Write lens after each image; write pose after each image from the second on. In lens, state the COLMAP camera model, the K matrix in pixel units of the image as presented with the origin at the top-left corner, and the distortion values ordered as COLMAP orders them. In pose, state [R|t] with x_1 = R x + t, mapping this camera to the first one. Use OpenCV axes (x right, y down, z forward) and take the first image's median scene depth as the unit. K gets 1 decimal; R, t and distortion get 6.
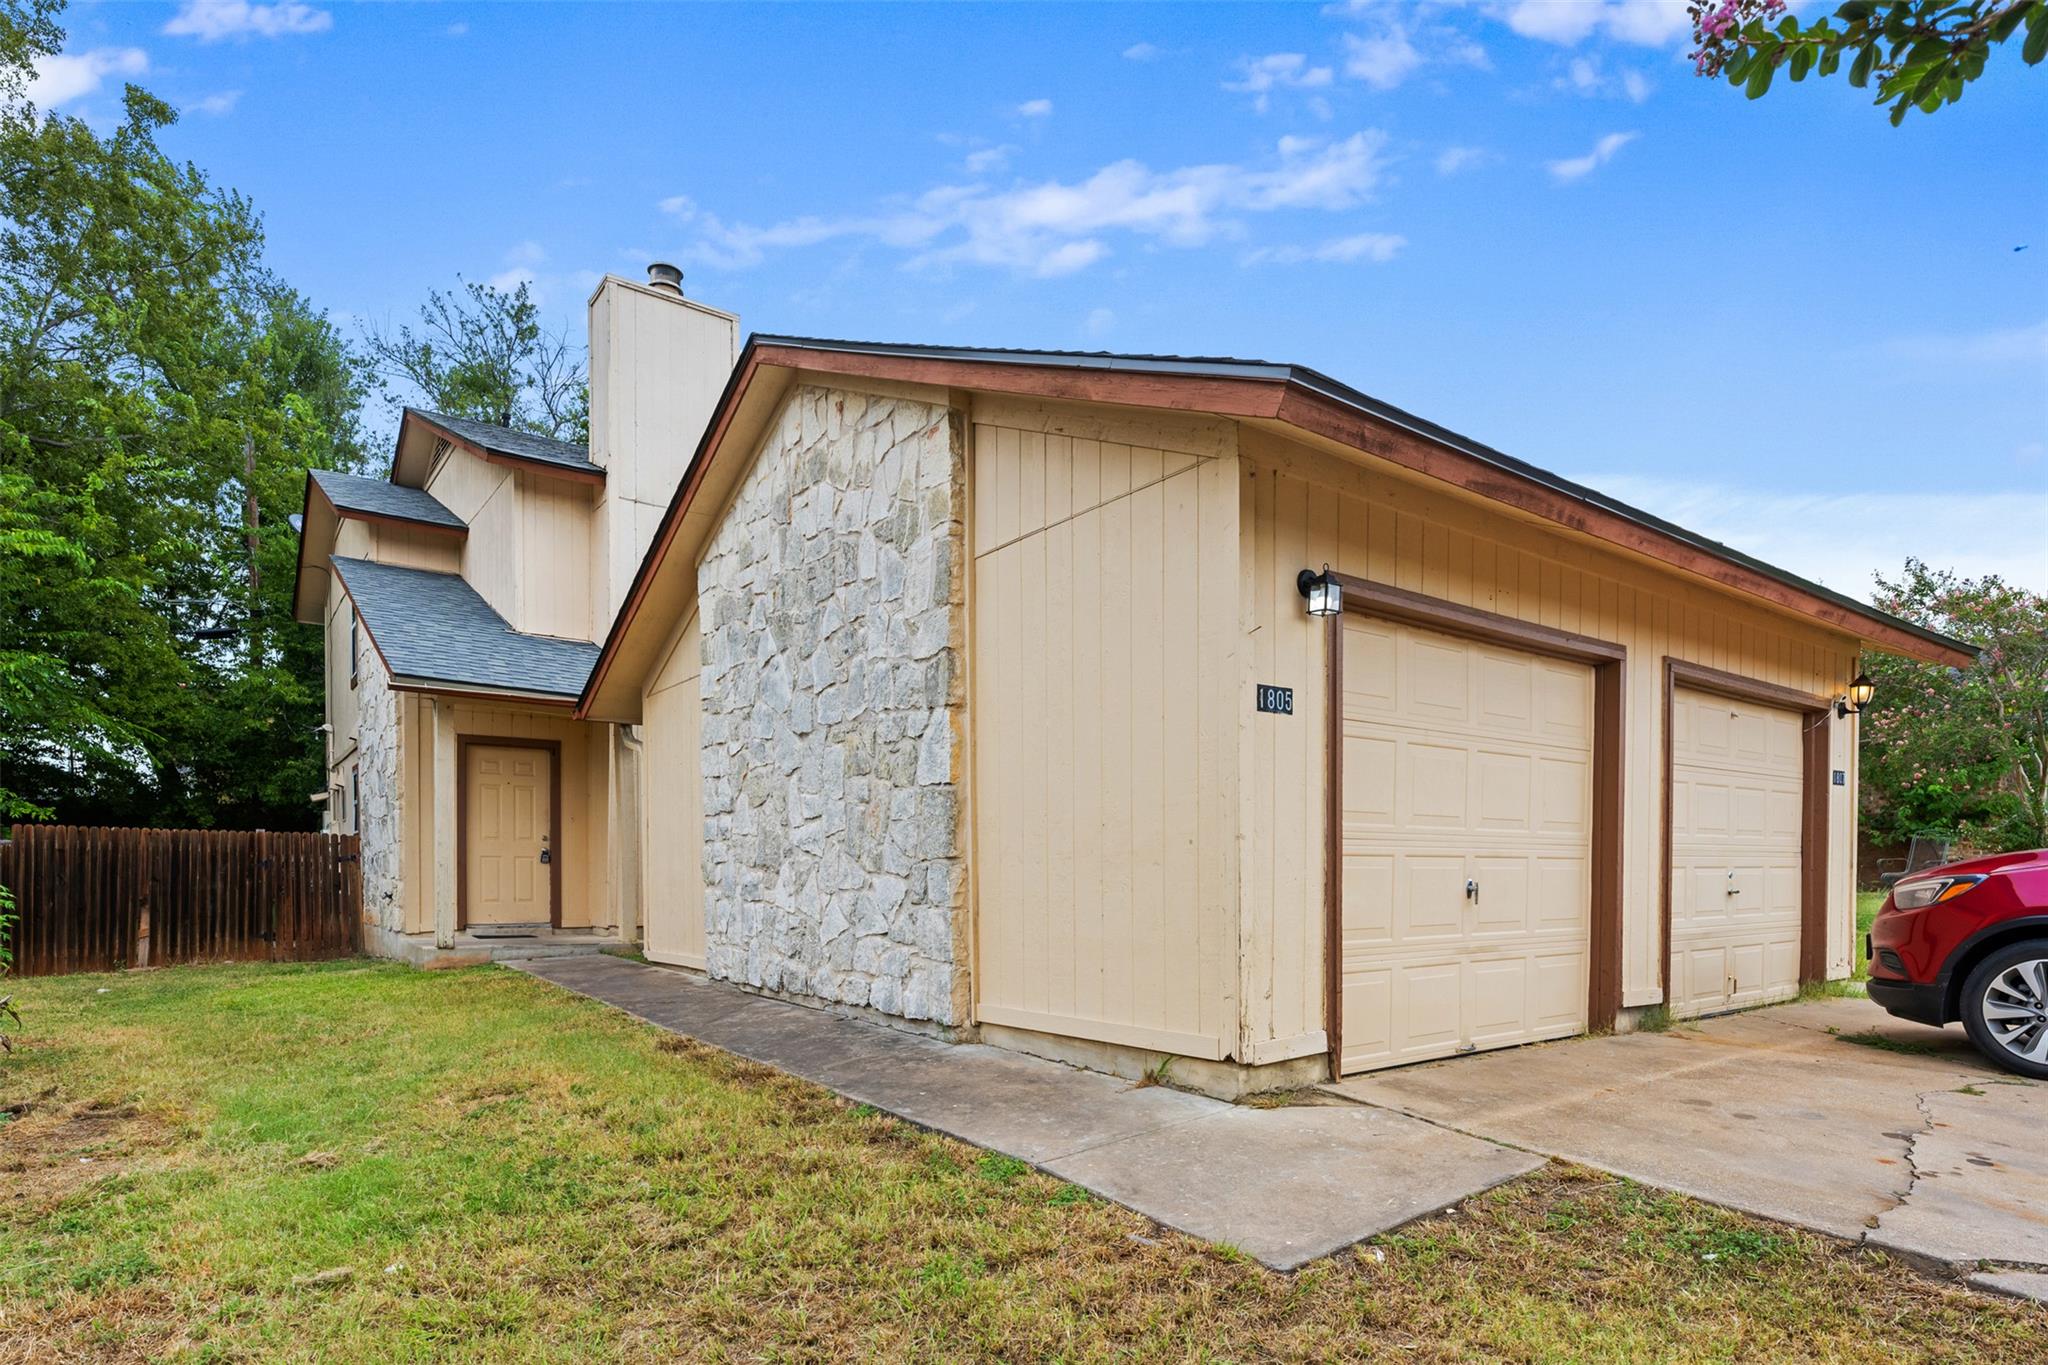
lens RADIAL K [[1088.5, 0, 1018.7], [0, 1088.5, 893.5], [0, 0, 1]] dist [-0.001829, -0.000383]
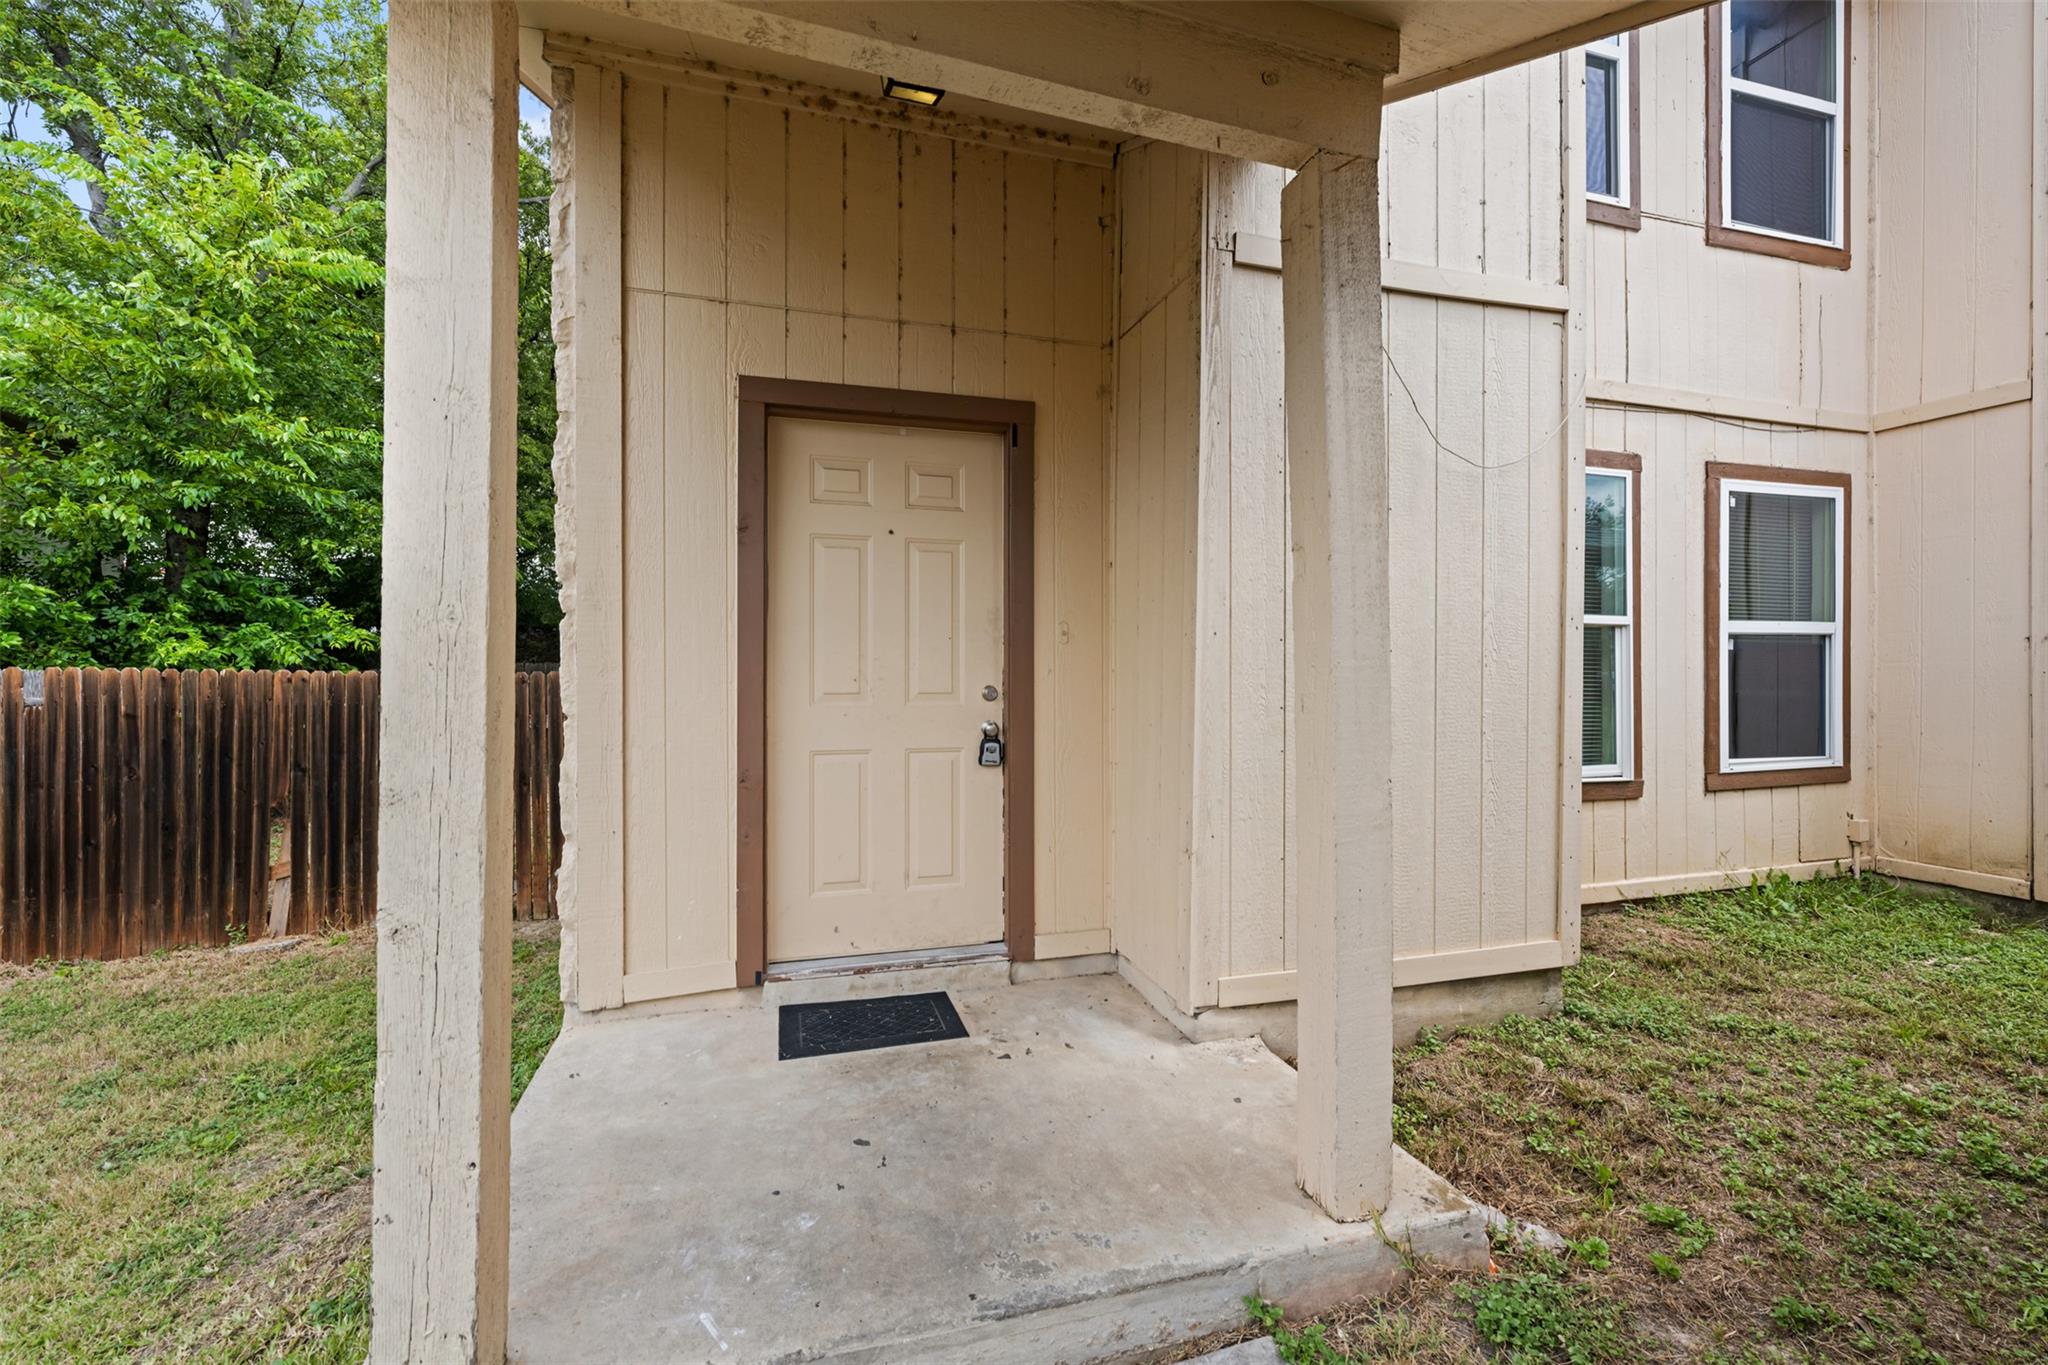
lens RADIAL K [[822.7, 0, 1024.0], [0, 822.7, 682.5], [0, 0, 1]] dist [0.000586, 0.000151]
pose [[0.934459, -0.000583, -0.356071, -0.326047], [-0.002849, 0.999954, -0.009114, -0.050549], [0.356060, 0.009531, 0.934415, 0.745450]]
